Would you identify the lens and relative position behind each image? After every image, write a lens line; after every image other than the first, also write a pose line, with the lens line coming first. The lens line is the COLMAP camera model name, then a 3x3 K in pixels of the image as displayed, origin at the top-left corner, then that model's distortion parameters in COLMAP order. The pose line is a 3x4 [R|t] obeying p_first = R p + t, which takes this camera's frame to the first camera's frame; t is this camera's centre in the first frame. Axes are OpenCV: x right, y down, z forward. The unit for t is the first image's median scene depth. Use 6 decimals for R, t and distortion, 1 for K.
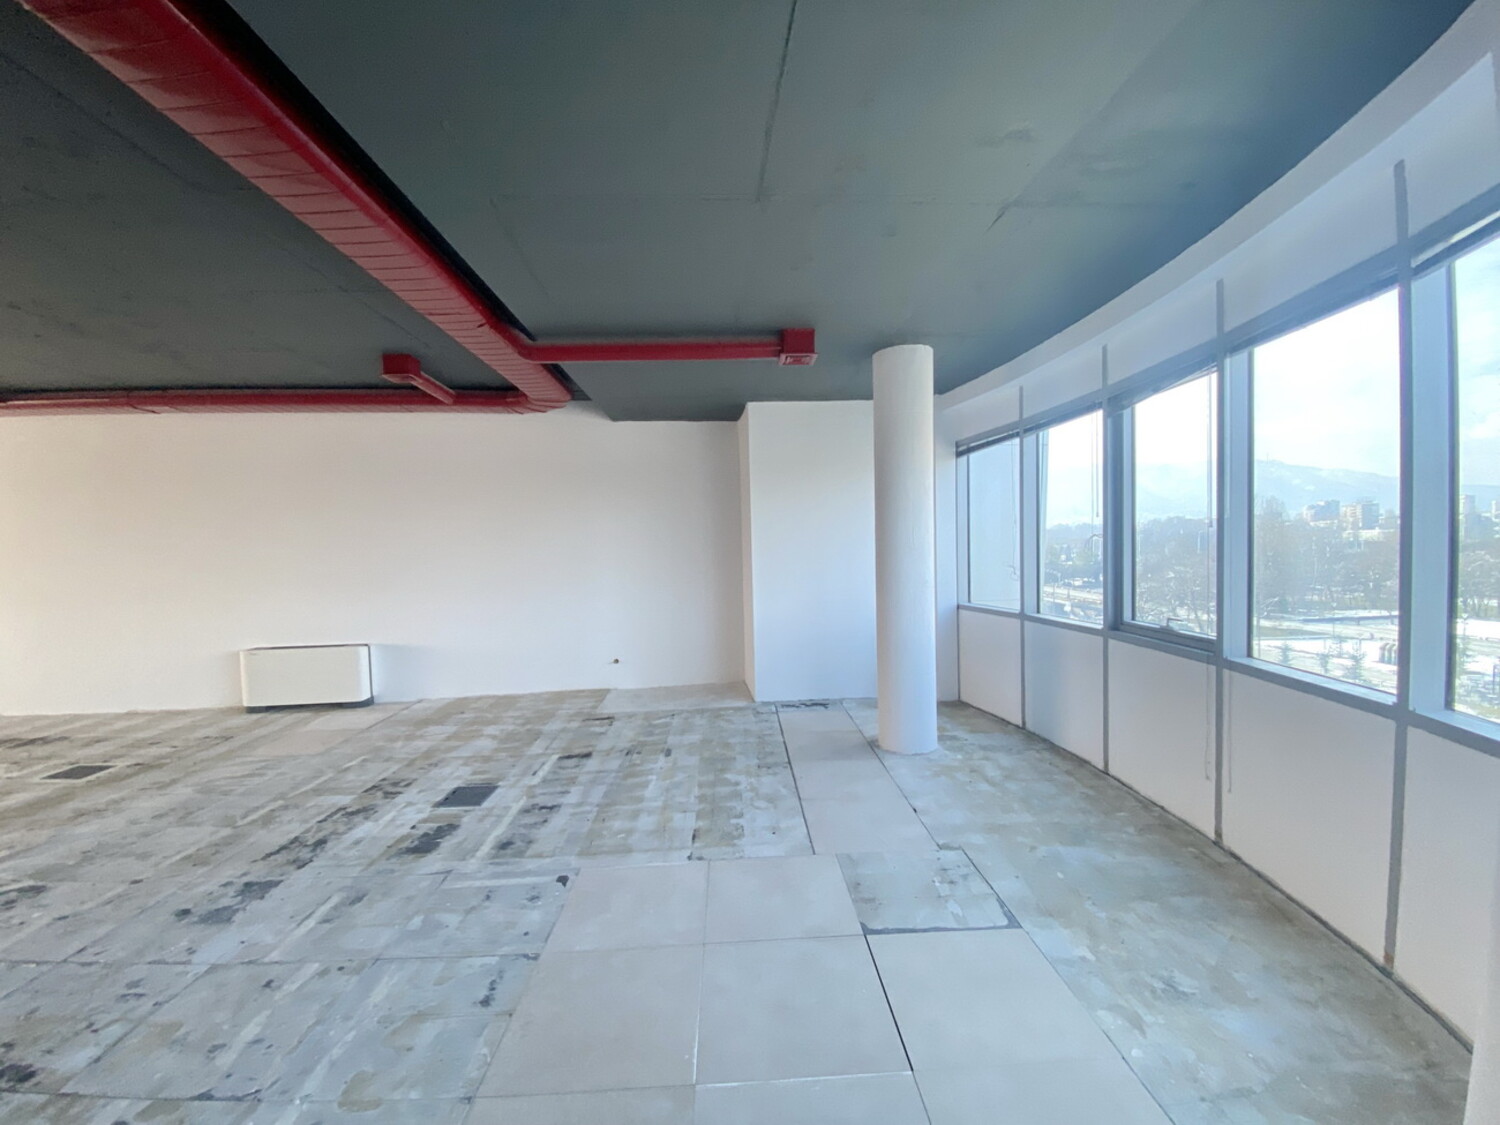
lens RADIAL K [[607.6, 0, 750.0], [0, 607.6, 562.5], [0, 0, 1]] dist [-0.000705, -0.012675]
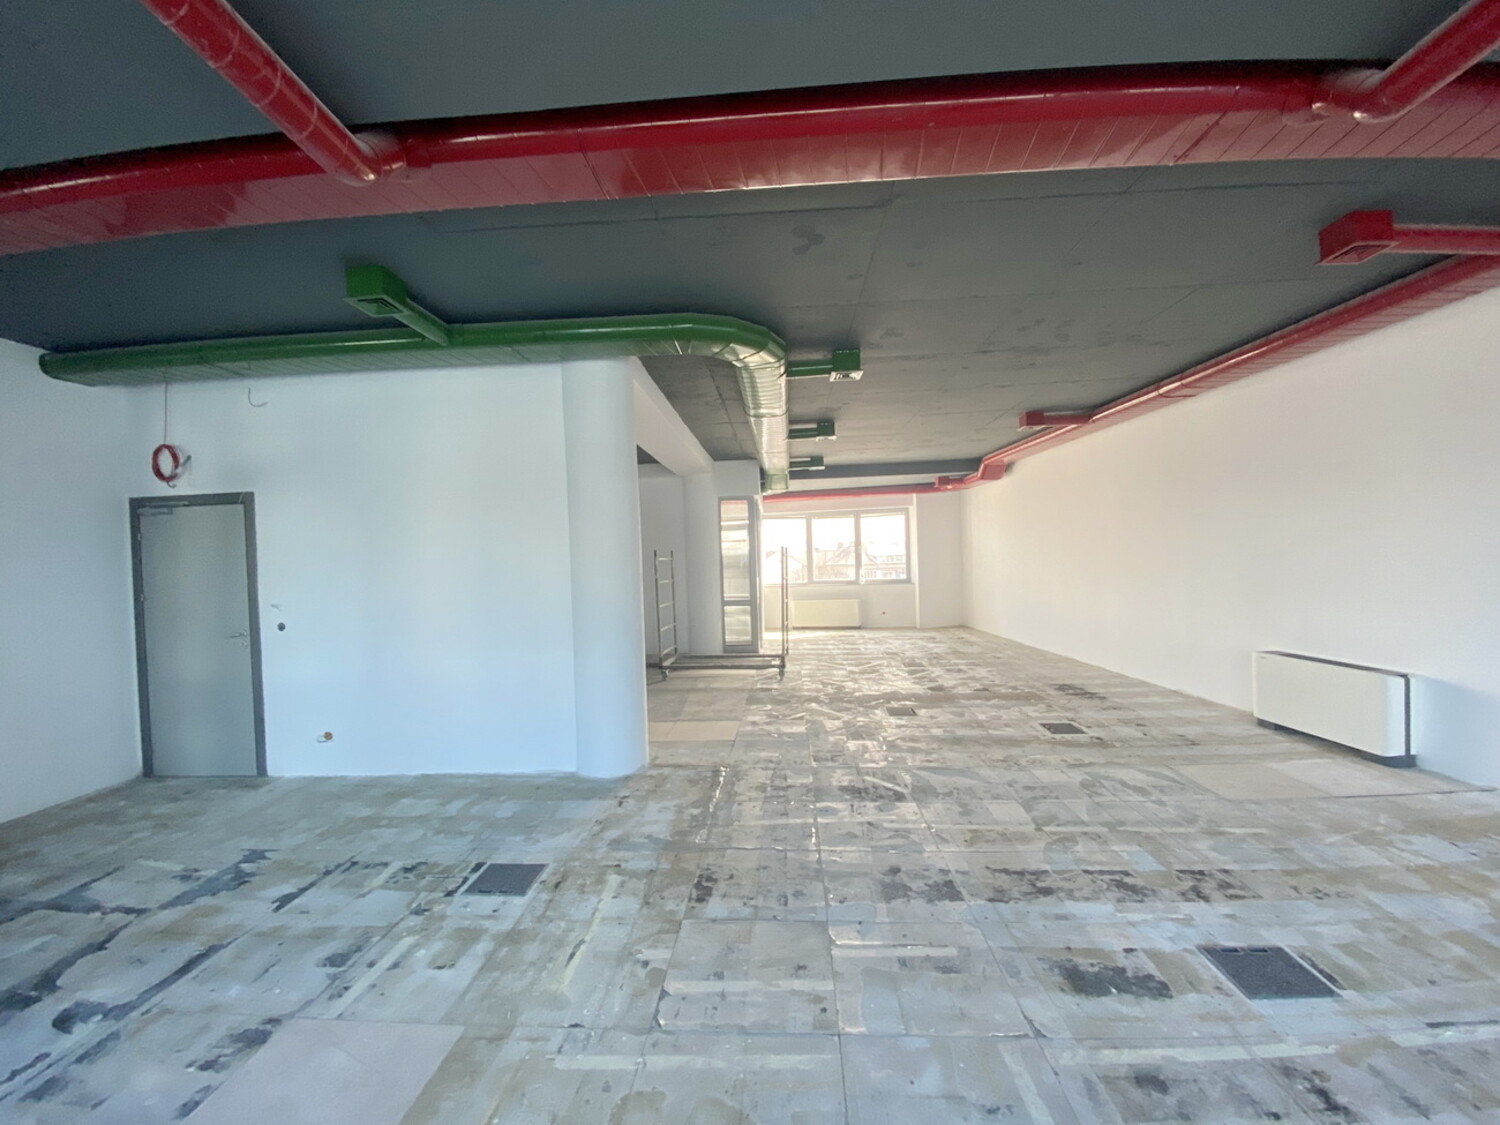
lens RADIAL K [[607.6, 0, 750.0], [0, 607.6, 562.5], [0, 0, 1]] dist [-0.000705, -0.012675]
pose [[-0.098785, 0.036269, -0.994448, 0.132231], [0.002426, 0.999341, 0.036207, -0.022117], [0.995106, 0.001164, -0.098808, 0.593520]]
